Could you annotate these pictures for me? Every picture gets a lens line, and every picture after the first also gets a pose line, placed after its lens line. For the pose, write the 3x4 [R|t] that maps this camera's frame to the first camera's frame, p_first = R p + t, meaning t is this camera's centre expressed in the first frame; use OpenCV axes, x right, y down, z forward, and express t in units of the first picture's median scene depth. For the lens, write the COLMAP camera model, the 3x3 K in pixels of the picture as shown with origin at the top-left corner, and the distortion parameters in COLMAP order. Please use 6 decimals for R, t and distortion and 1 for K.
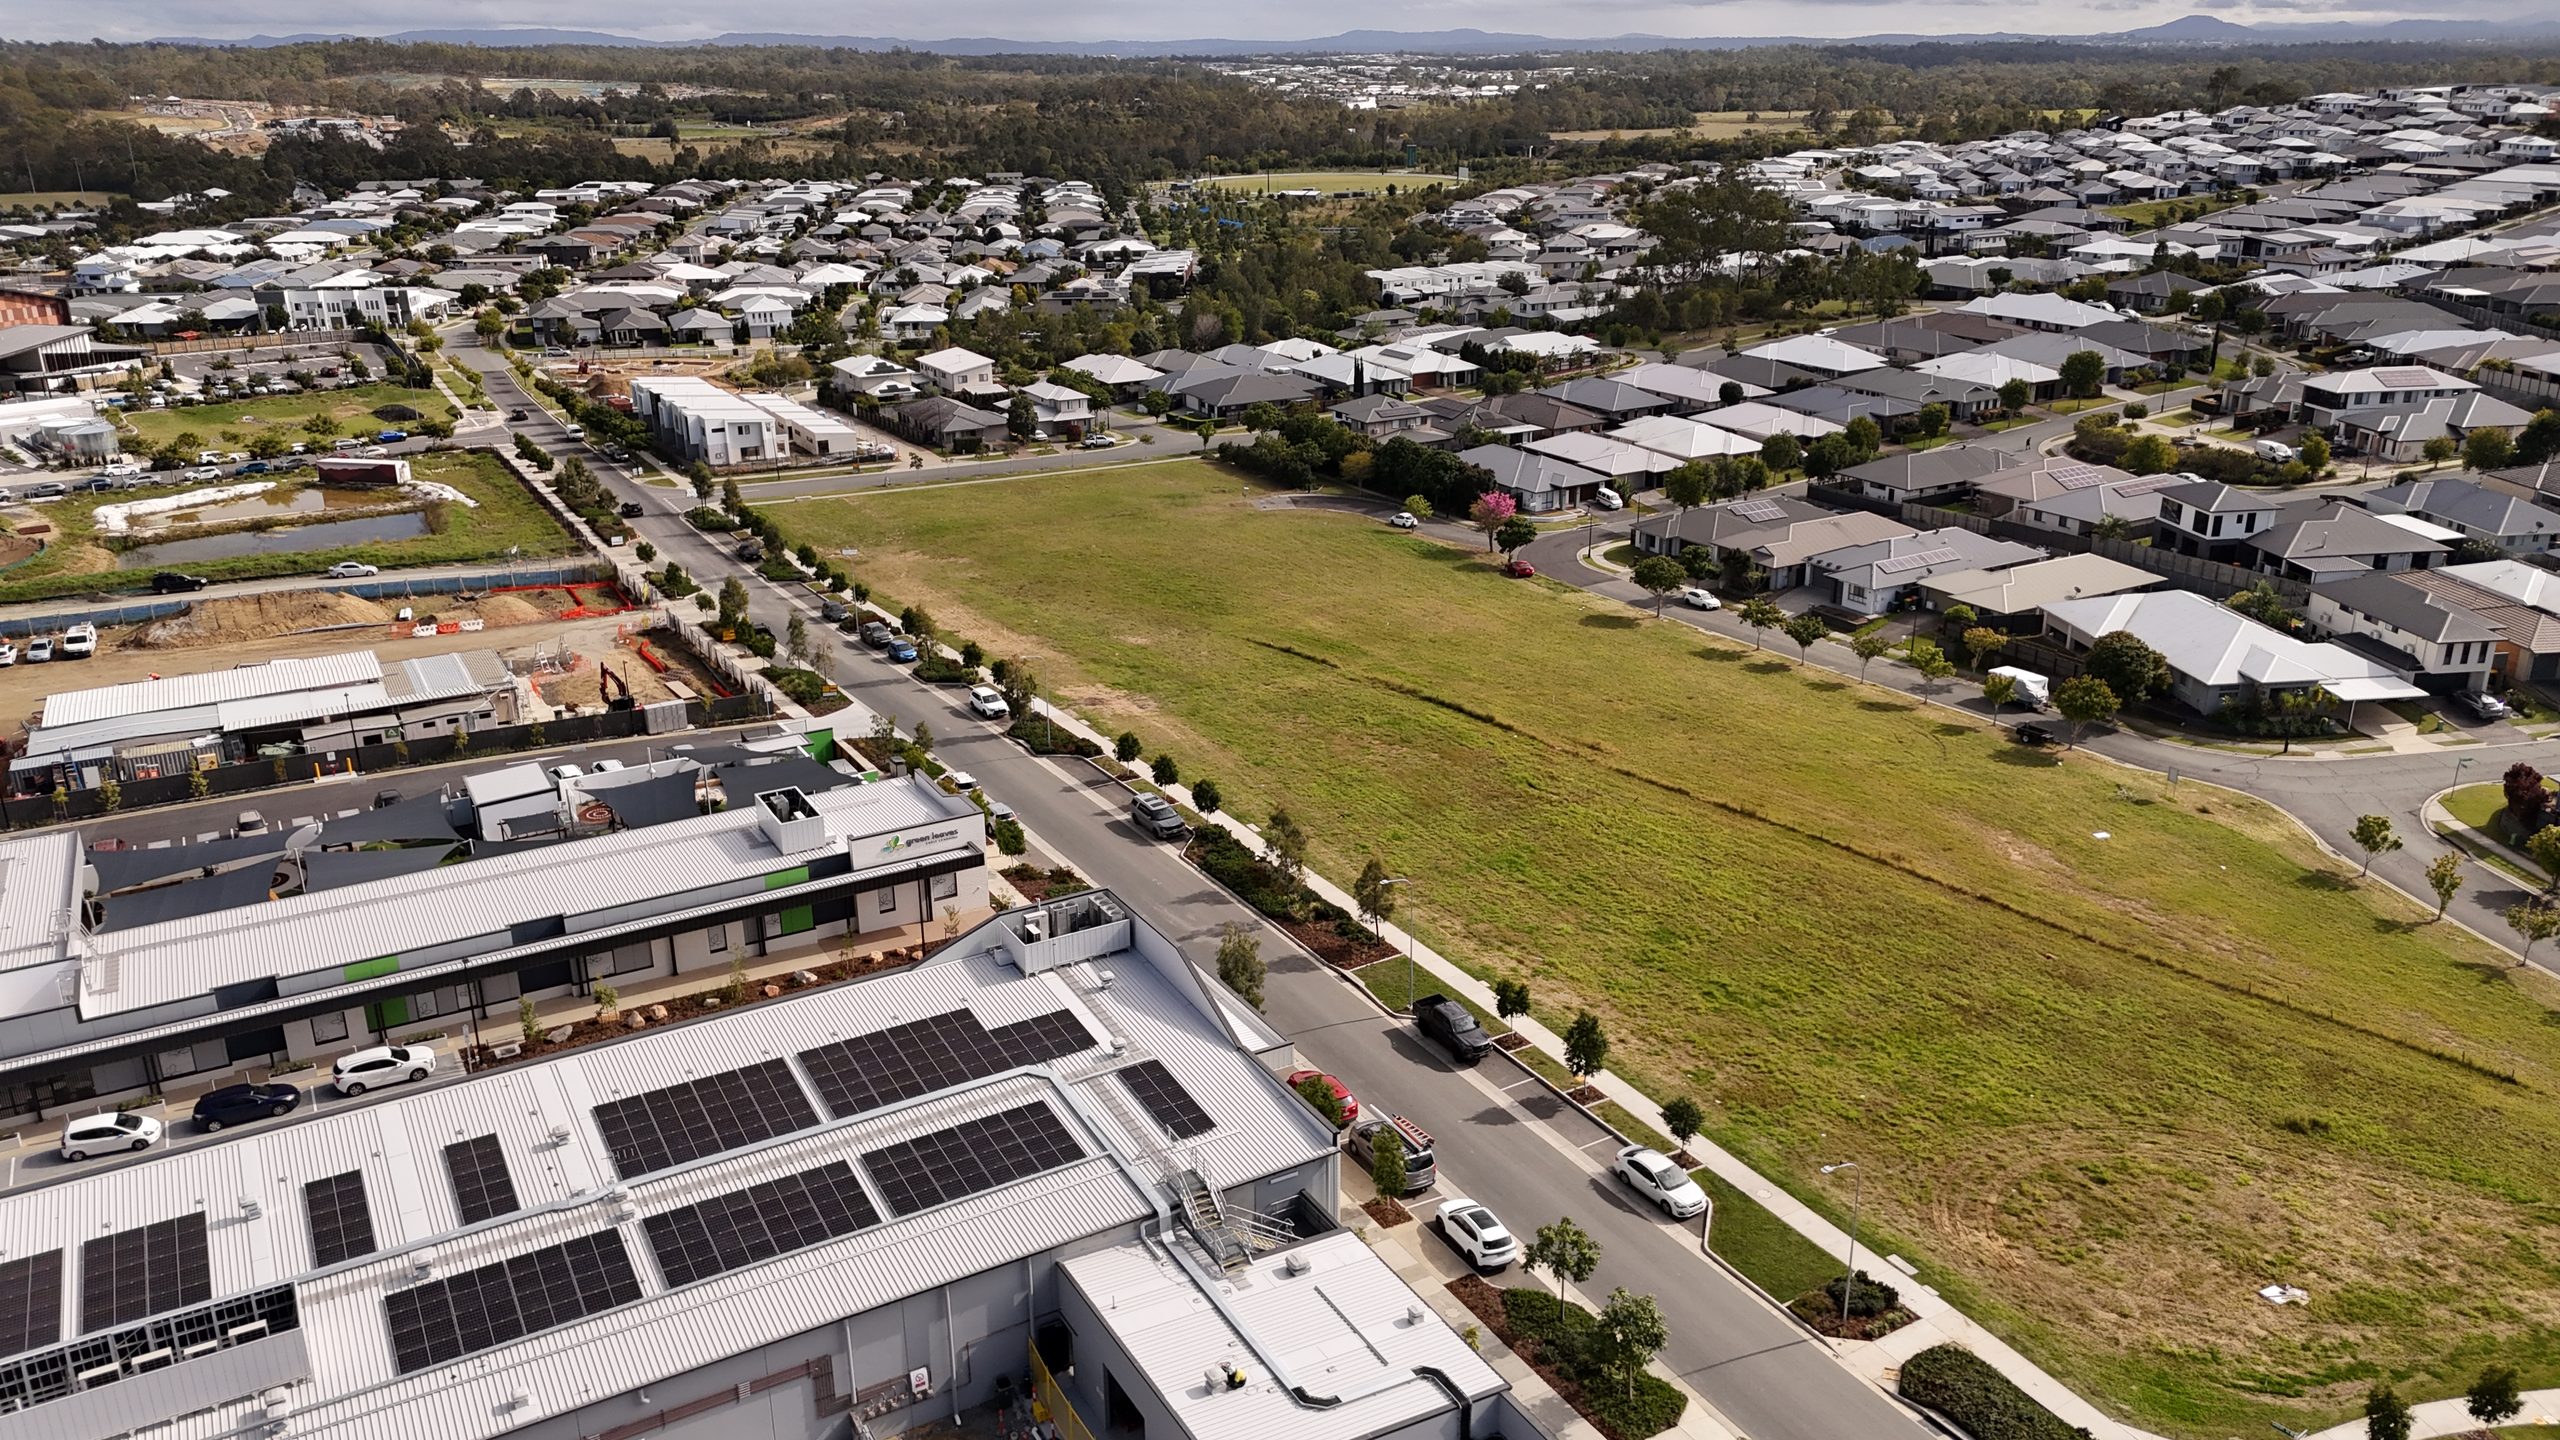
lens RADIAL K [[1875.7, 0, 1282.3], [0, 1875.7, 718.3], [0, 0, 1]] dist [0.068988, -0.062520]
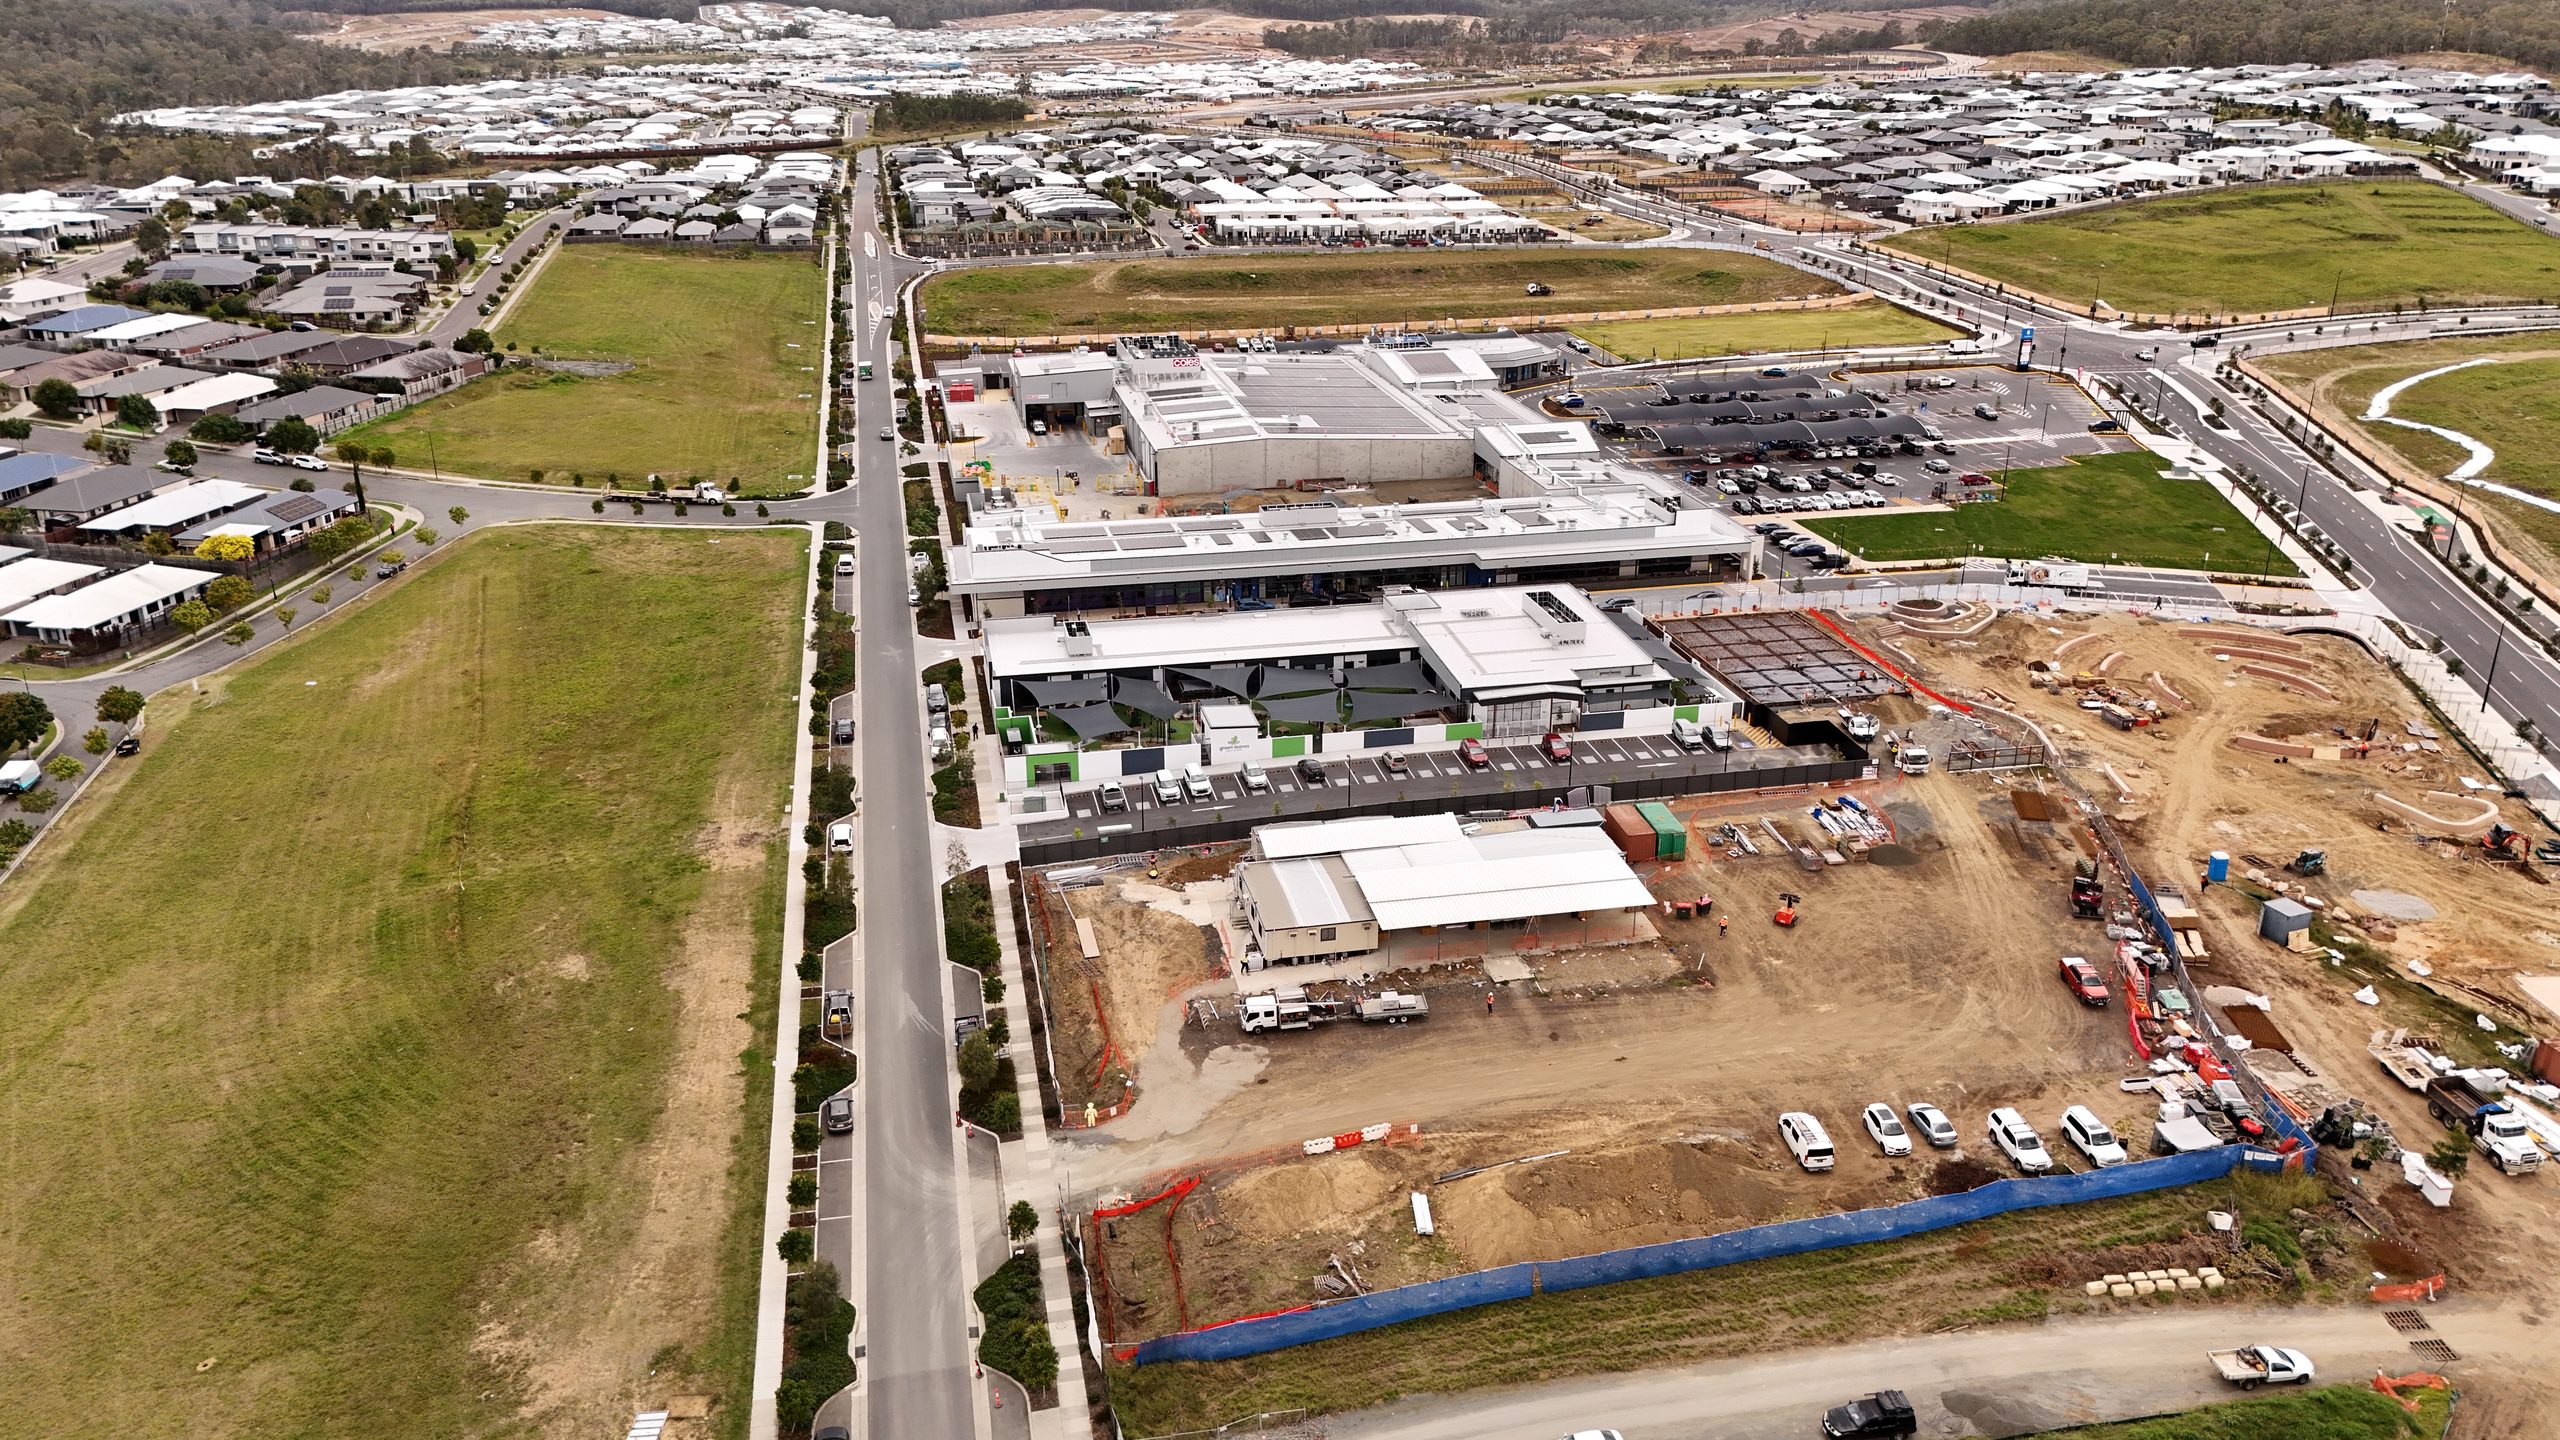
lens RADIAL K [[1875.7, 0, 1283.4], [0, 1875.7, 728.0], [0, 0, 1]] dist [0.068988, -0.062520]
pose [[-0.951778, -0.101208, 0.289614, -0.595478], [0.111554, 0.765226, 0.634022, -0.605593], [-0.285788, 0.635756, -0.717035, 1.394151]]
